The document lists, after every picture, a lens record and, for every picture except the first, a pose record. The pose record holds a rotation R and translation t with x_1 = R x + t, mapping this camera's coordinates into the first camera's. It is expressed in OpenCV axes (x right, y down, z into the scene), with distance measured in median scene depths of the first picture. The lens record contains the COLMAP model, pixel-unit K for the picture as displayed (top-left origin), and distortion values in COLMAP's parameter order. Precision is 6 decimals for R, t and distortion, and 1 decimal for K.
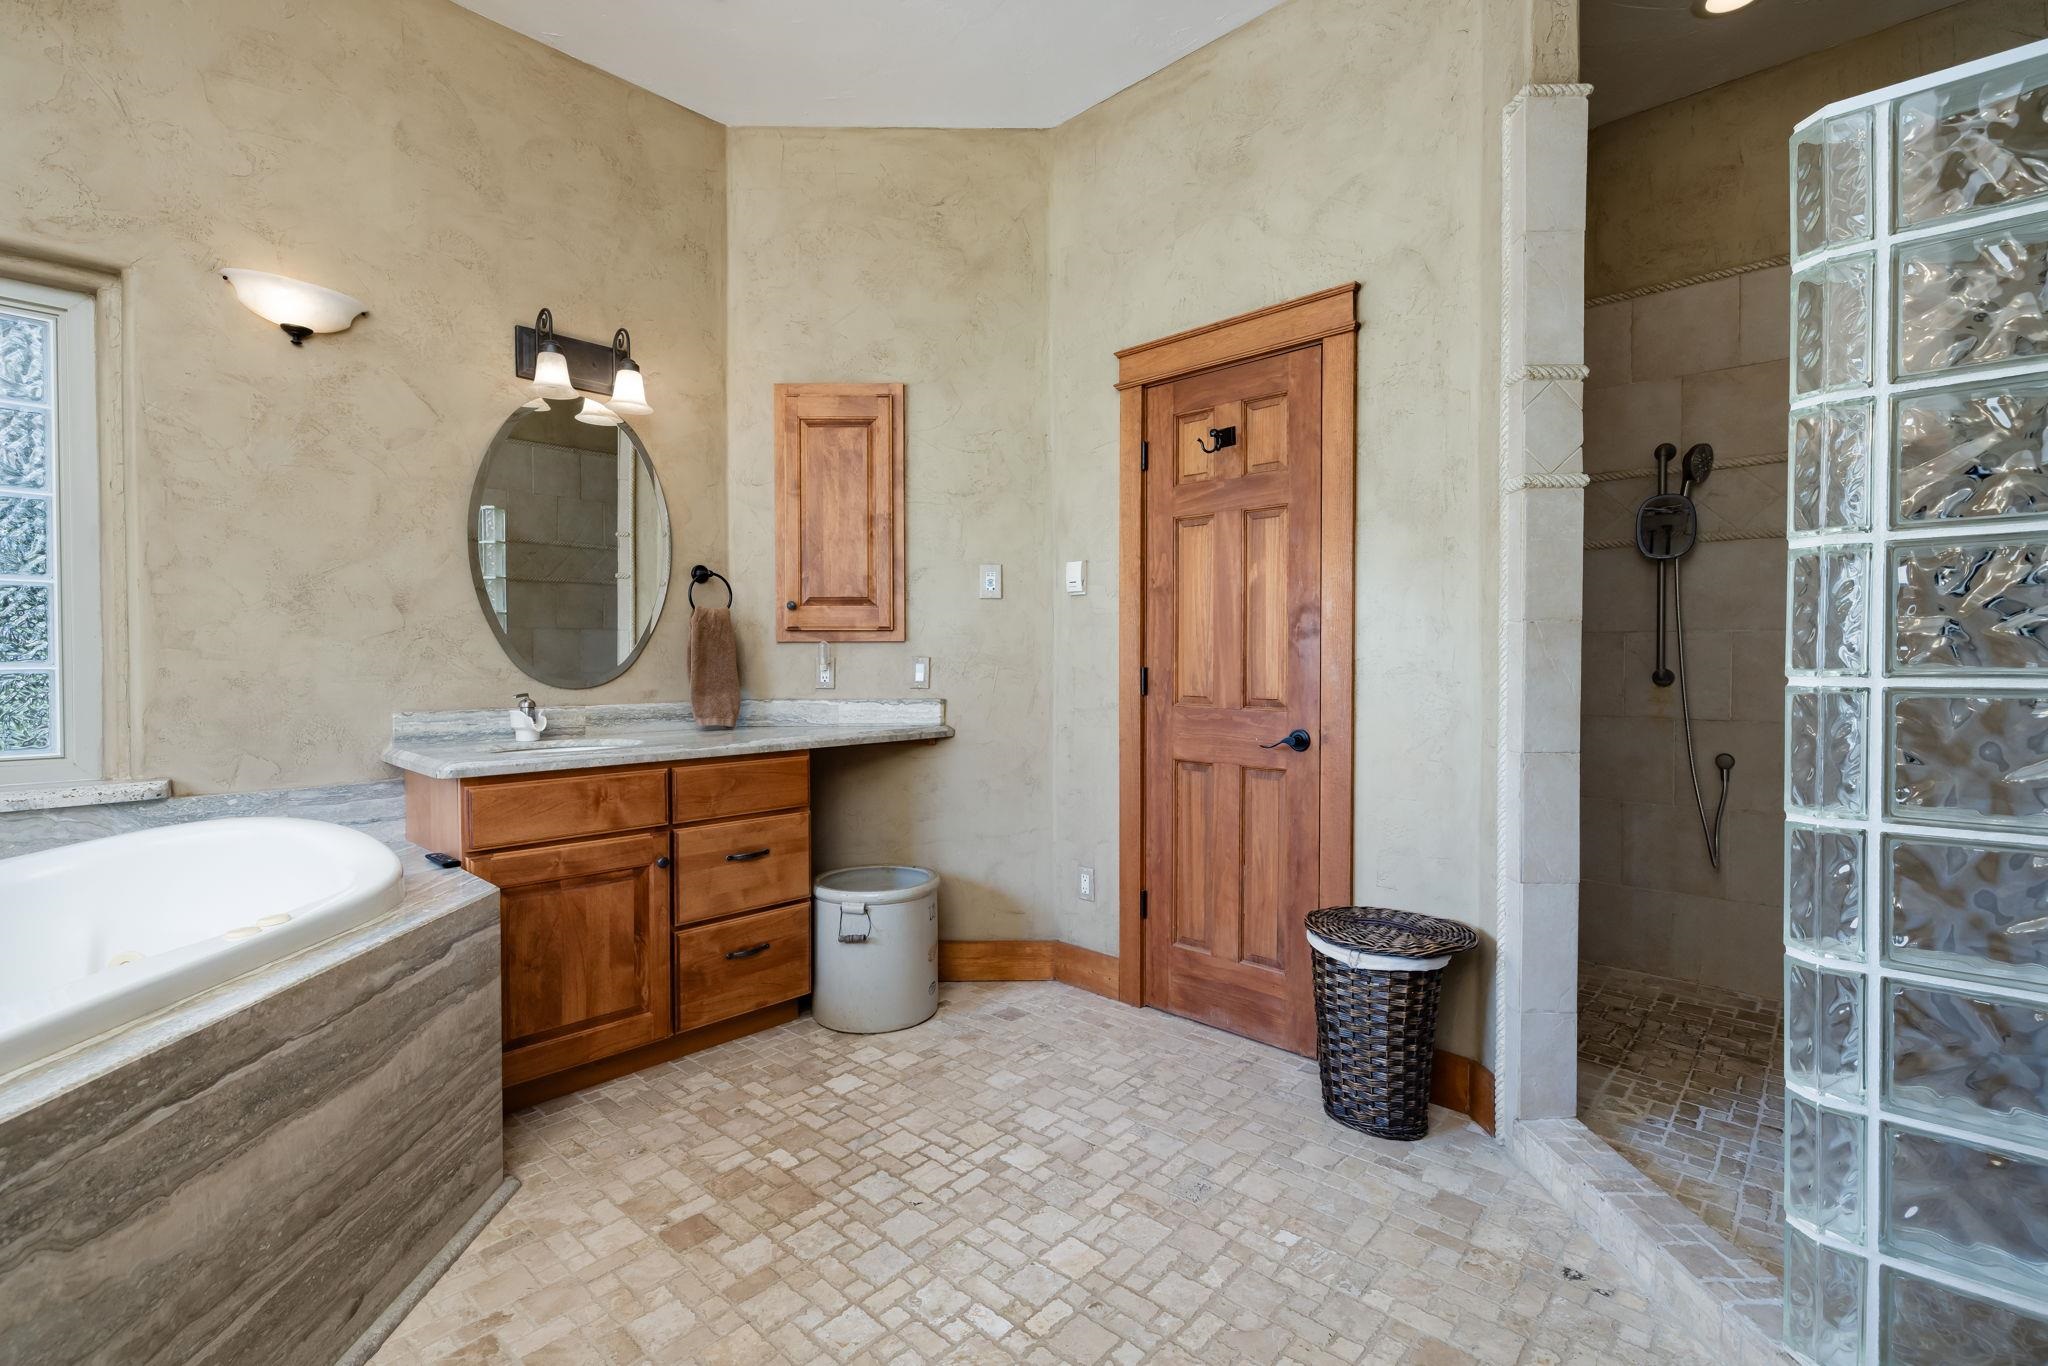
lens RADIAL K [[882.2, 0, 1018.1], [0, 882.2, 675.1], [0, 0, 1]] dist [0.000601, 0.000268]
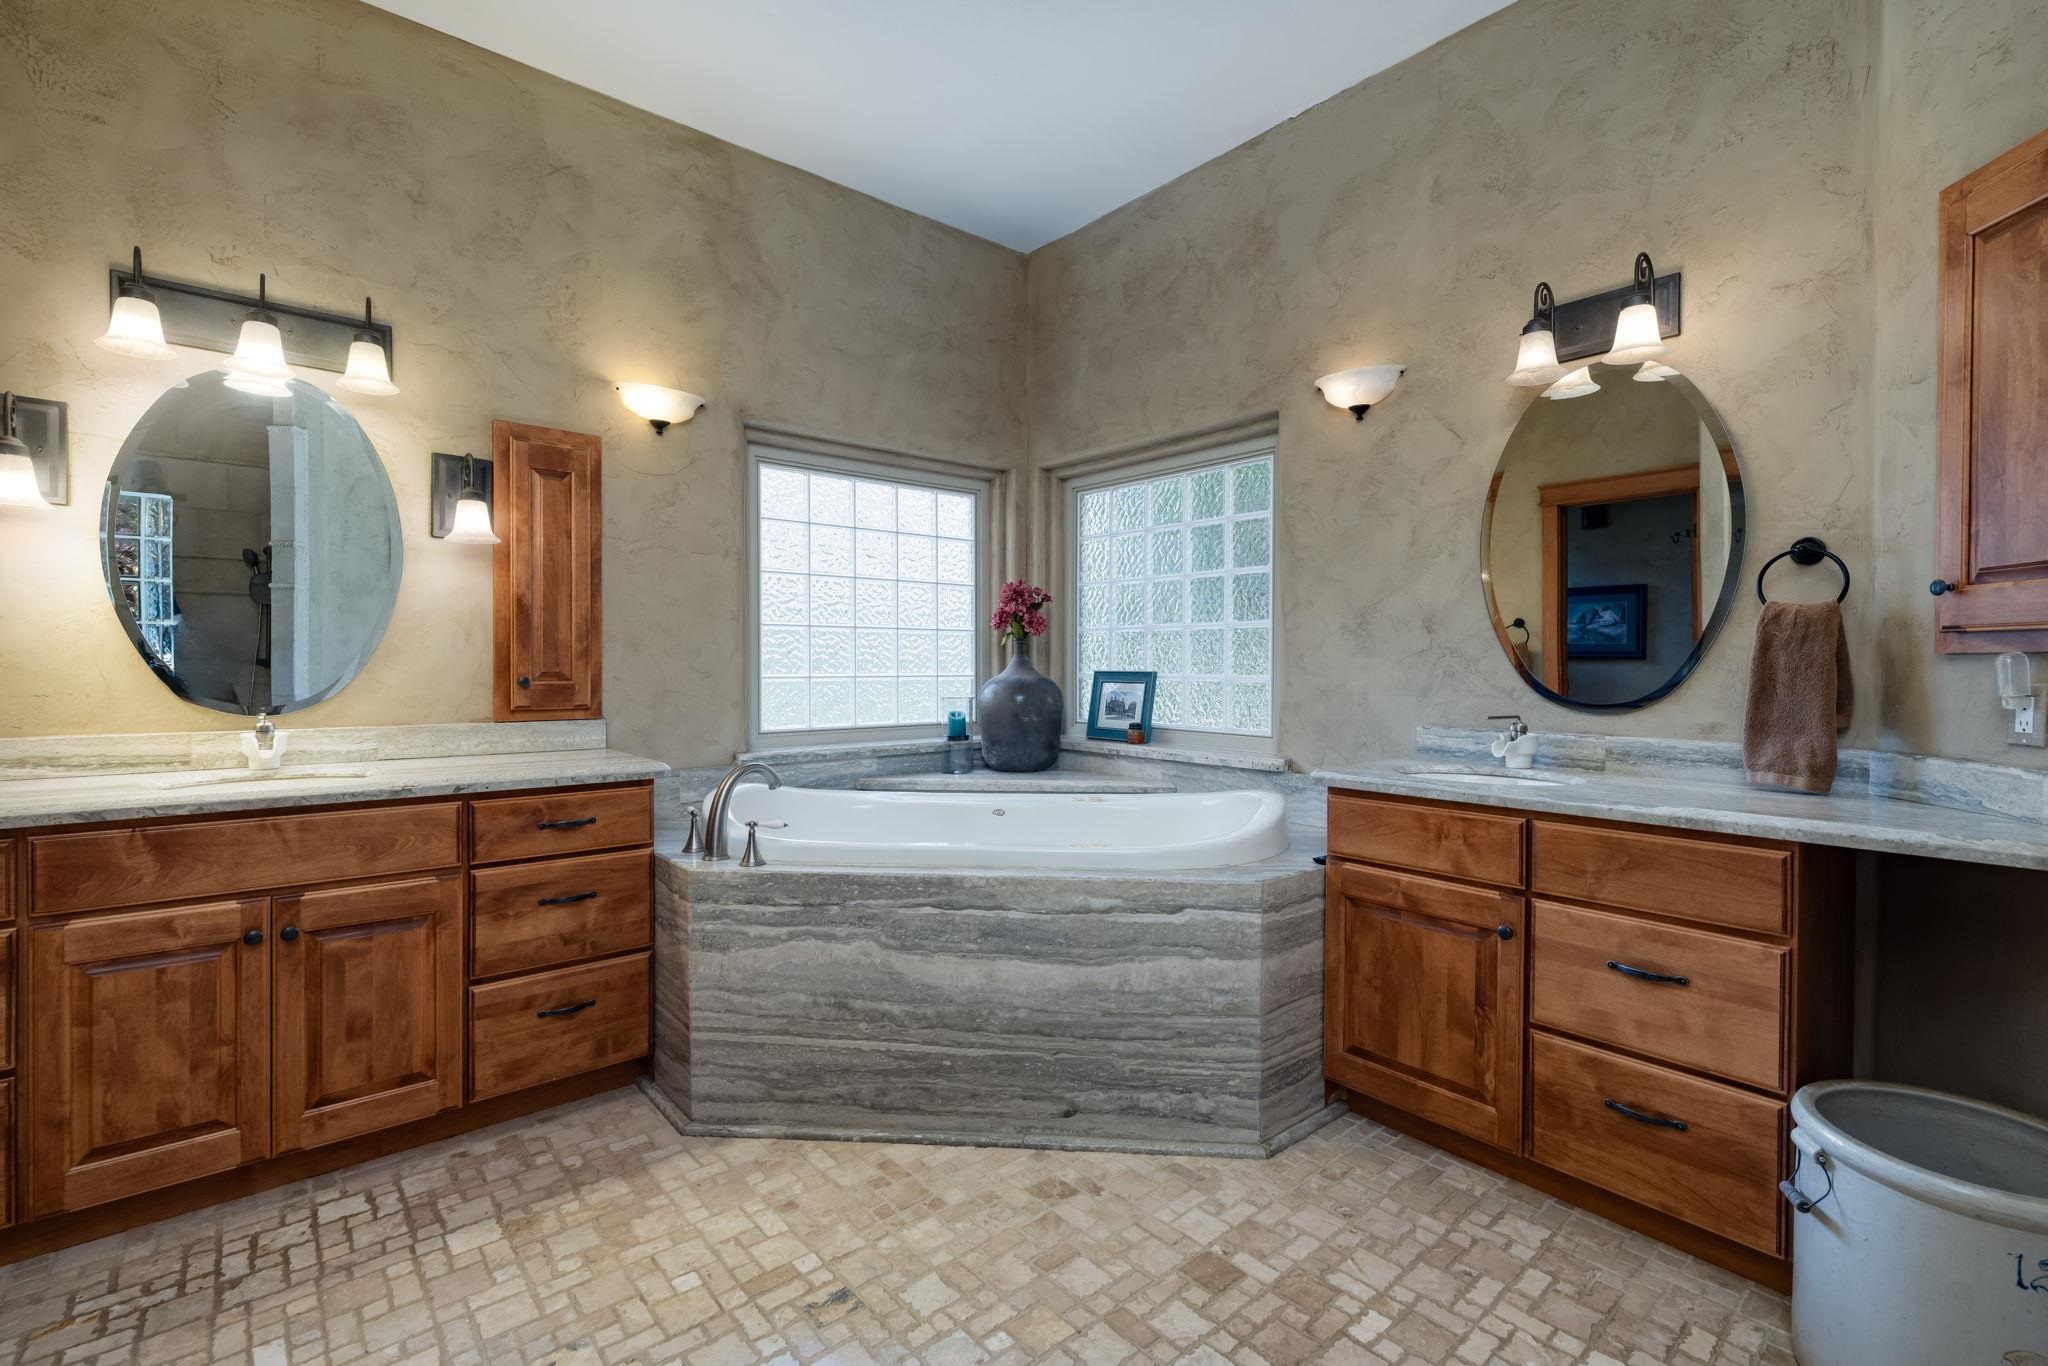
lens RADIAL K [[882.2, 0, 1018.1], [0, 882.2, 675.1], [0, 0, 1]] dist [0.000601, 0.000268]
pose [[-0.088412, 0.014029, -0.995985, 0.442752], [-0.020223, 0.999669, 0.015876, -0.027984], [0.995879, 0.021545, -0.088099, 0.624422]]
